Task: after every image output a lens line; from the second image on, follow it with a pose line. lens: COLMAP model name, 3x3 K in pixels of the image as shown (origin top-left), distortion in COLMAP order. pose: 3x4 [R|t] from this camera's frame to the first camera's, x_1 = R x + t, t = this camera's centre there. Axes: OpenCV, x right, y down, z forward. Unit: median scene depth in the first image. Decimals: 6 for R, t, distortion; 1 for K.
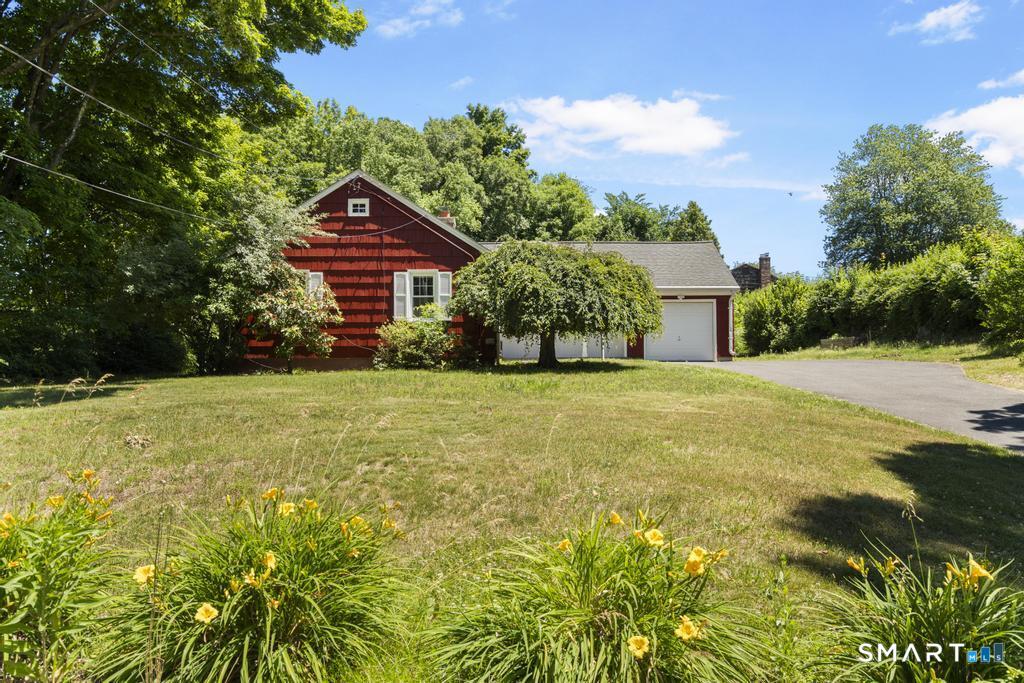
lens RADIAL K [[806.7, 0, 512.0], [0, 806.7, 341.5], [0, 0, 1]] dist [0.038944, 0.004701]
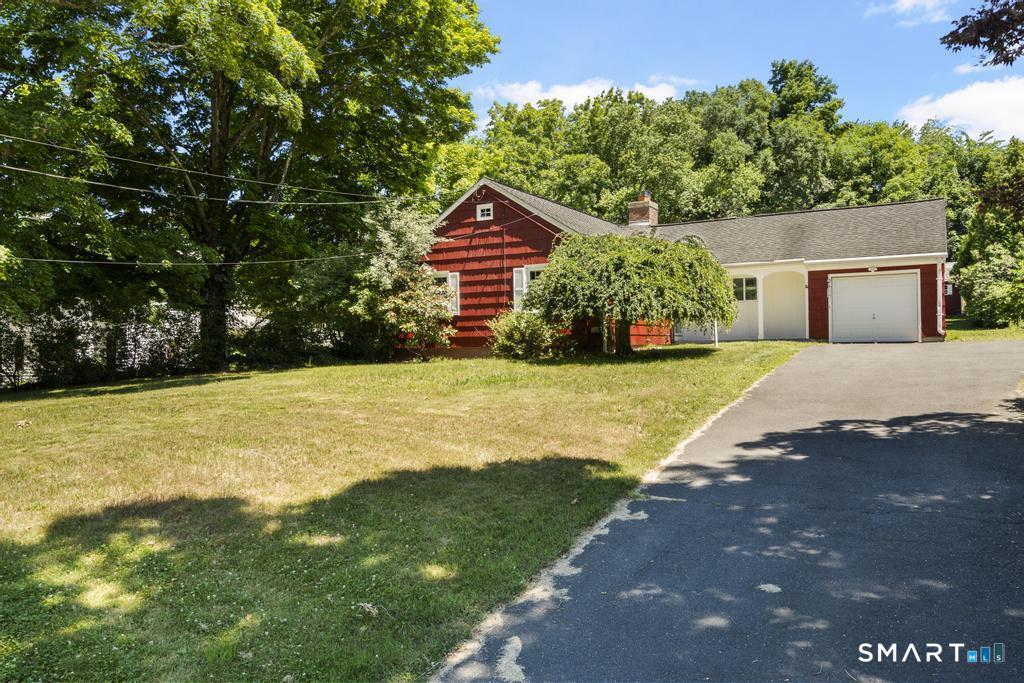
lens RADIAL K [[806.7, 0, 512.0], [0, 806.7, 341.5], [0, 0, 1]] dist [0.038944, 0.004701]
pose [[0.873323, -0.013768, -0.486947, 0.383998], [0.032329, 0.999035, 0.029733, -0.019336], [0.486068, -0.041709, 0.872925, 0.037631]]
